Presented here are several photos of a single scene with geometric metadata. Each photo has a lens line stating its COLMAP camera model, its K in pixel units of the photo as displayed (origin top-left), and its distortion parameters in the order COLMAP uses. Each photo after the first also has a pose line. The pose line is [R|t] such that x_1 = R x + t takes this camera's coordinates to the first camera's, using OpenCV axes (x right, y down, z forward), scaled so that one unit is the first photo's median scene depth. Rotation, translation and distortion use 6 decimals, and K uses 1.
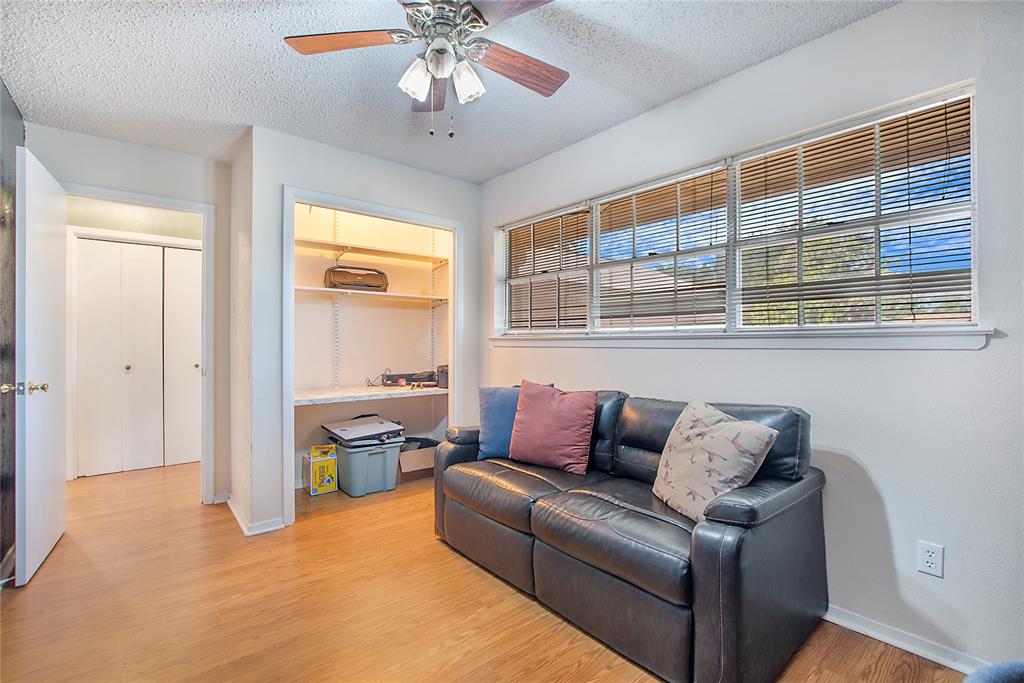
lens RADIAL K [[455.5, 0, 509.0], [0, 455.5, 341.8], [0, 0, 1]] dist [-0.018874, 0.000996]
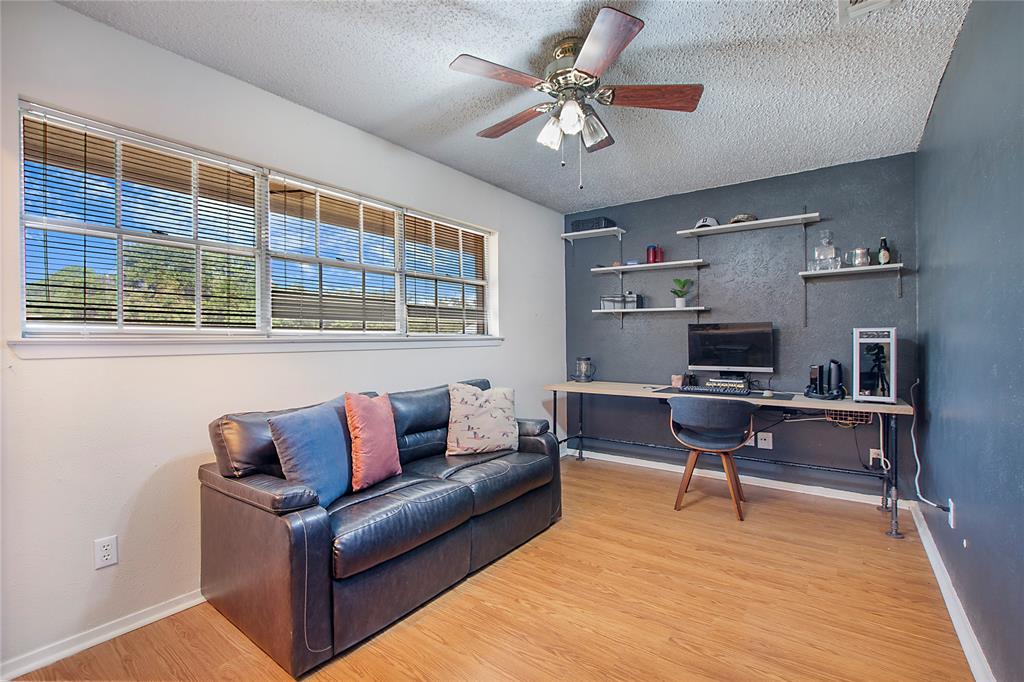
lens RADIAL K [[463.4, 0, 513.4], [0, 463.4, 342.0], [0, 0, 1]] dist [-0.025281, 0.000301]
pose [[-0.239730, 0.003674, 0.970833, -0.957469], [0.009749, 0.999952, -0.001377, -0.000844], [-0.970791, 0.009134, -0.239754, 1.043305]]
